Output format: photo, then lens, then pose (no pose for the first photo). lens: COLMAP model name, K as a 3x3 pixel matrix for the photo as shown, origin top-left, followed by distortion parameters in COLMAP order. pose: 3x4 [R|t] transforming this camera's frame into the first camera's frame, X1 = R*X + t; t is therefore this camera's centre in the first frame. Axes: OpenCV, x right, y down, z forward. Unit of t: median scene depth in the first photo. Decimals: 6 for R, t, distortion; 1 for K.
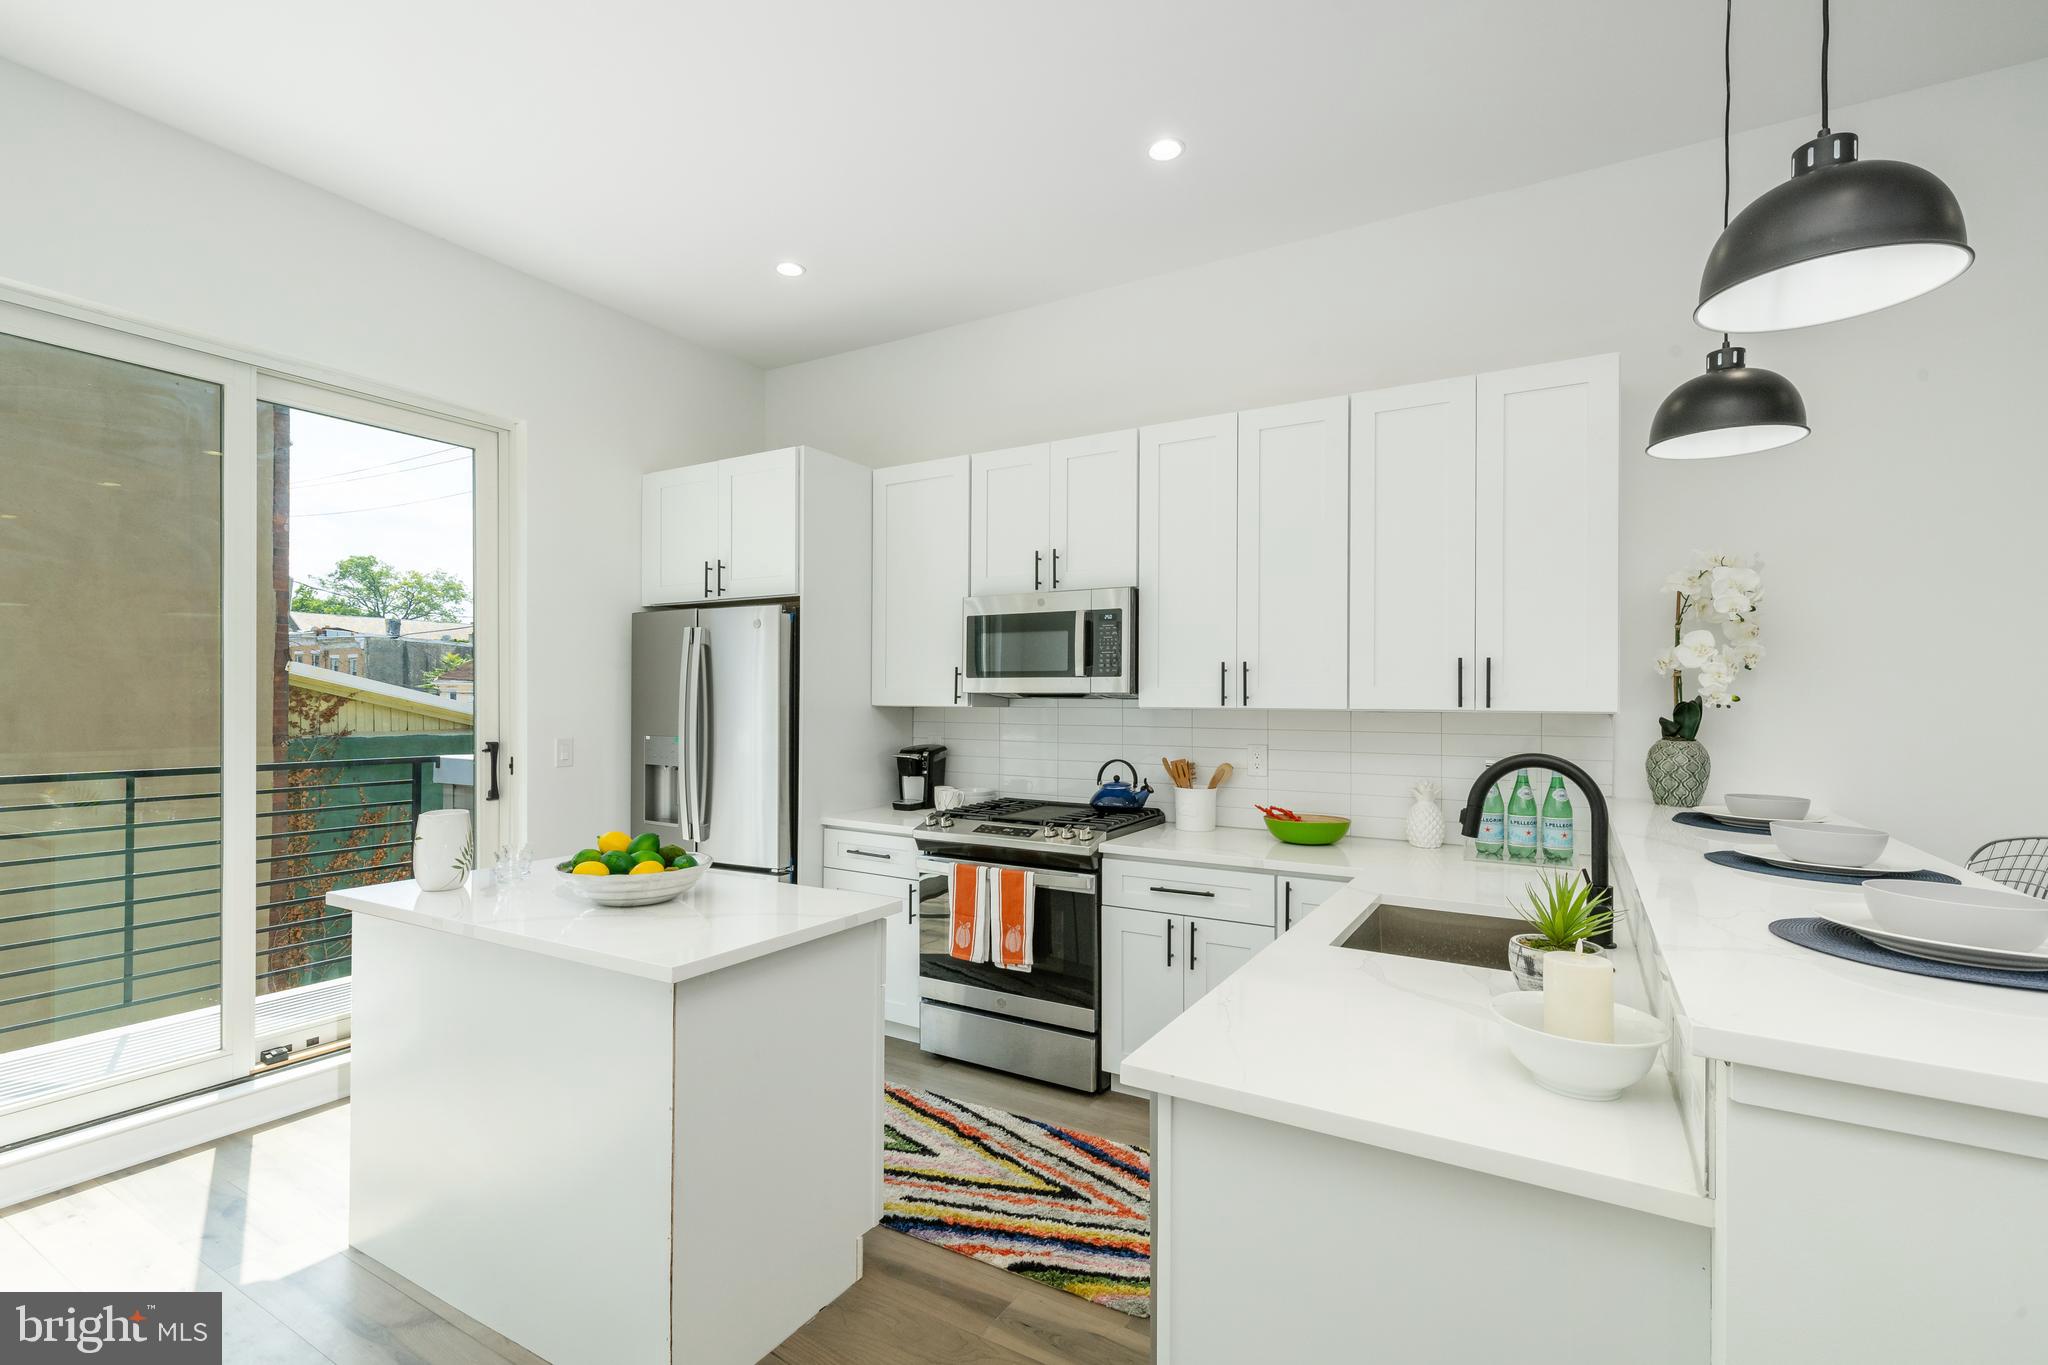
lens RADIAL K [[938.9, 0, 1024.0], [0, 938.9, 692.8], [0, 0, 1]] dist [0.007722, -0.002280]
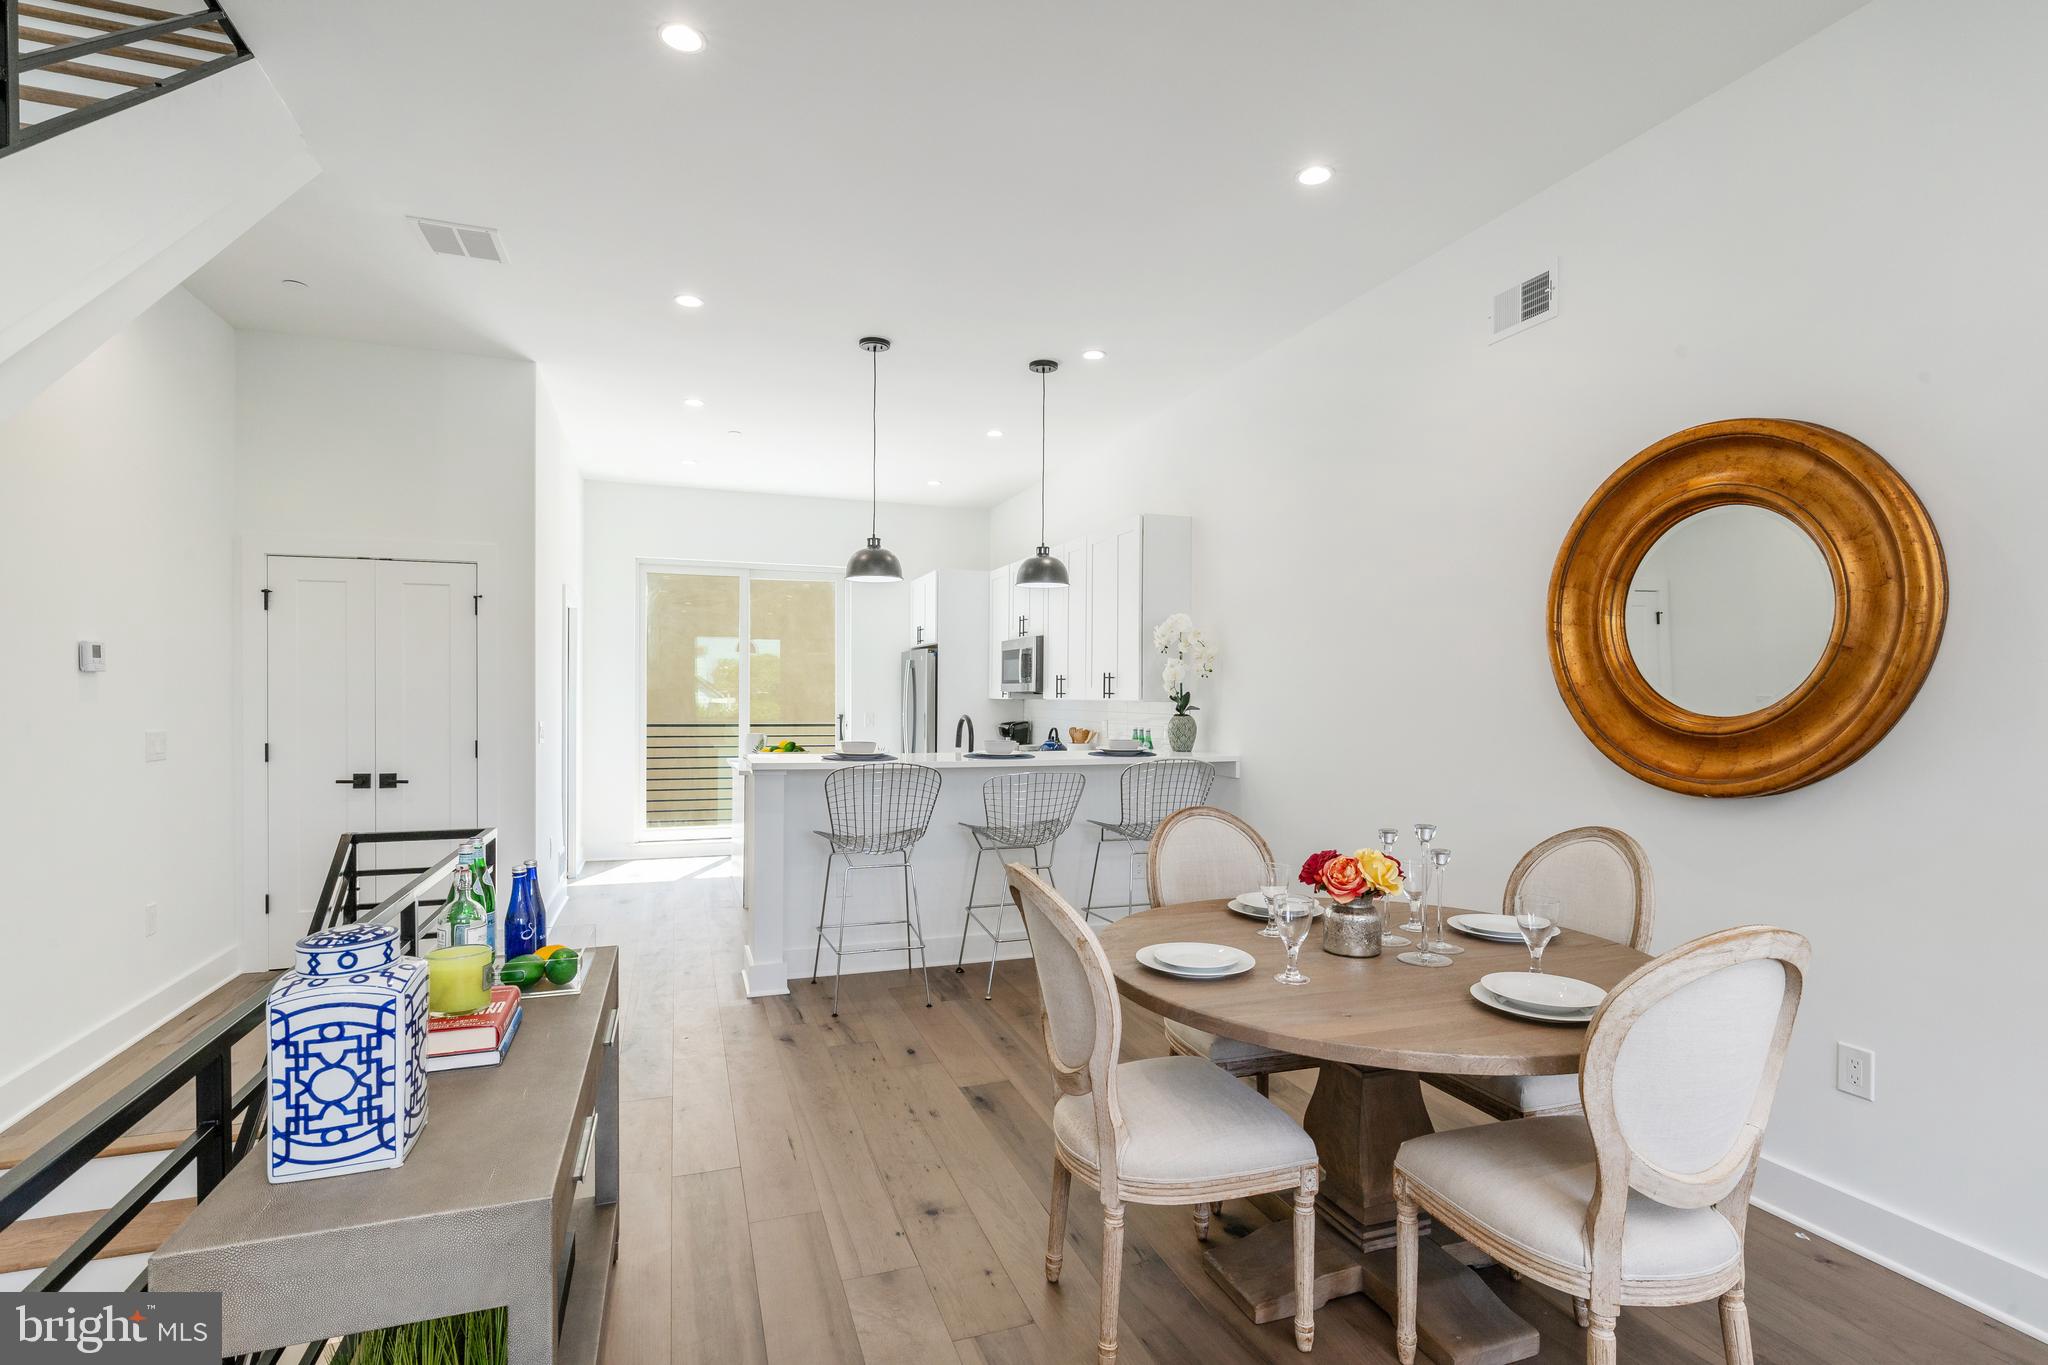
lens RADIAL K [[981.1, 0, 1016.5], [0, 981.1, 689.0], [0, 0, 1]] dist [0.005754, 0.000161]
pose [[0.769314, -0.002160, -0.638867, 1.268801], [-0.000455, 0.999992, -0.003928, 0.002584], [0.638871, 0.003313, 0.769307, -0.527038]]
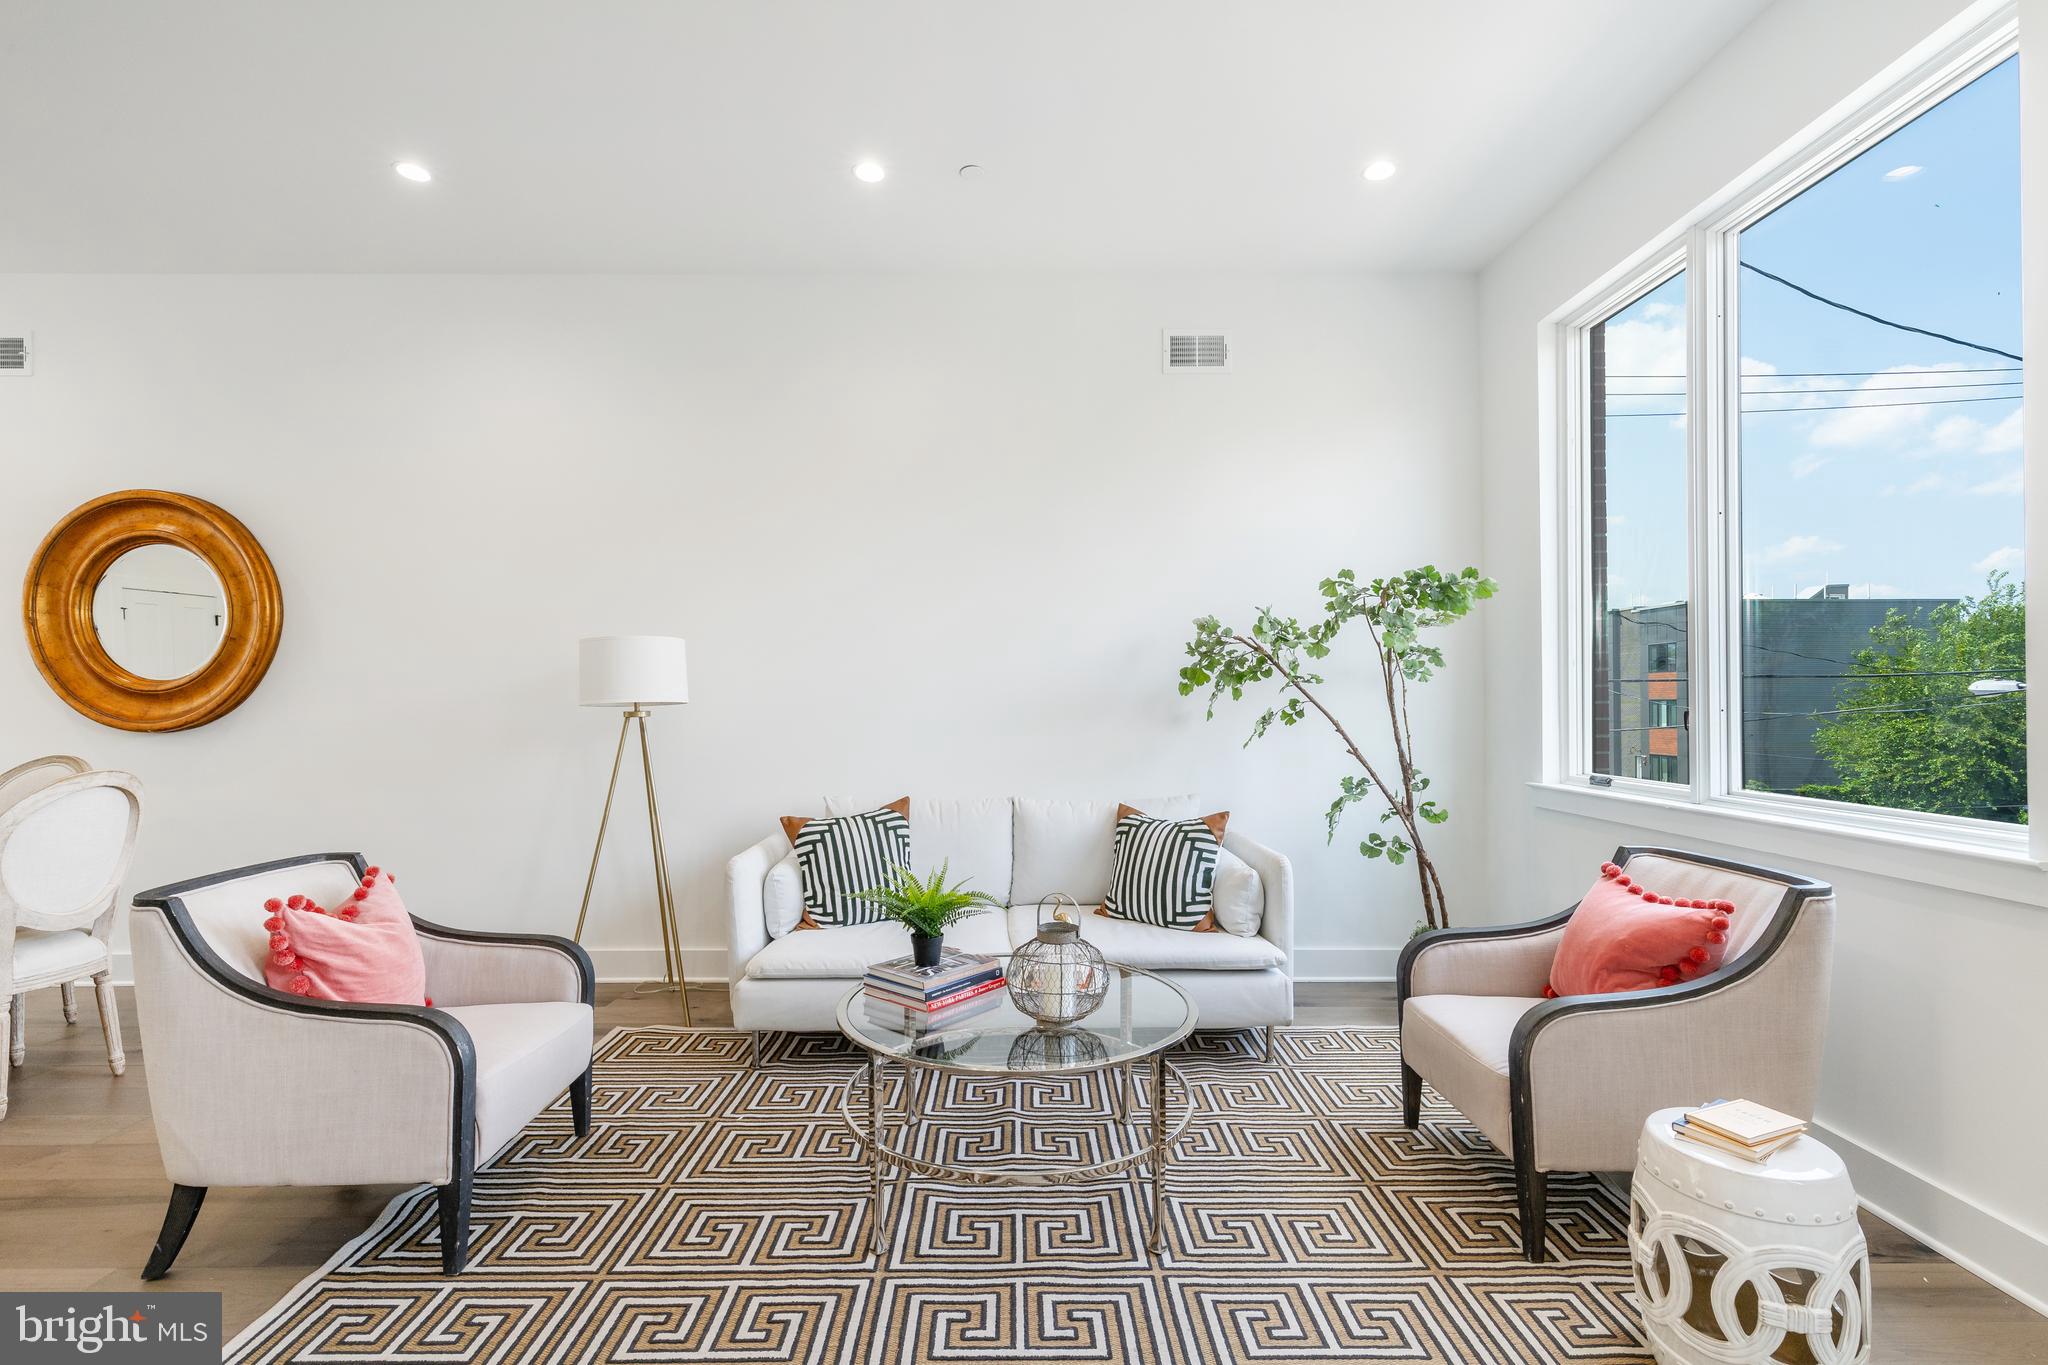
lens RADIAL K [[938.9, 0, 1029.6], [0, 938.9, 691.4], [0, 0, 1]] dist [0.007722, -0.002280]
pose [[0.857243, -0.001088, 0.514911, 1.501098], [0.004791, 0.999971, -0.005863, 0.044552], [-0.514890, 0.007493, 0.857224, -1.072784]]
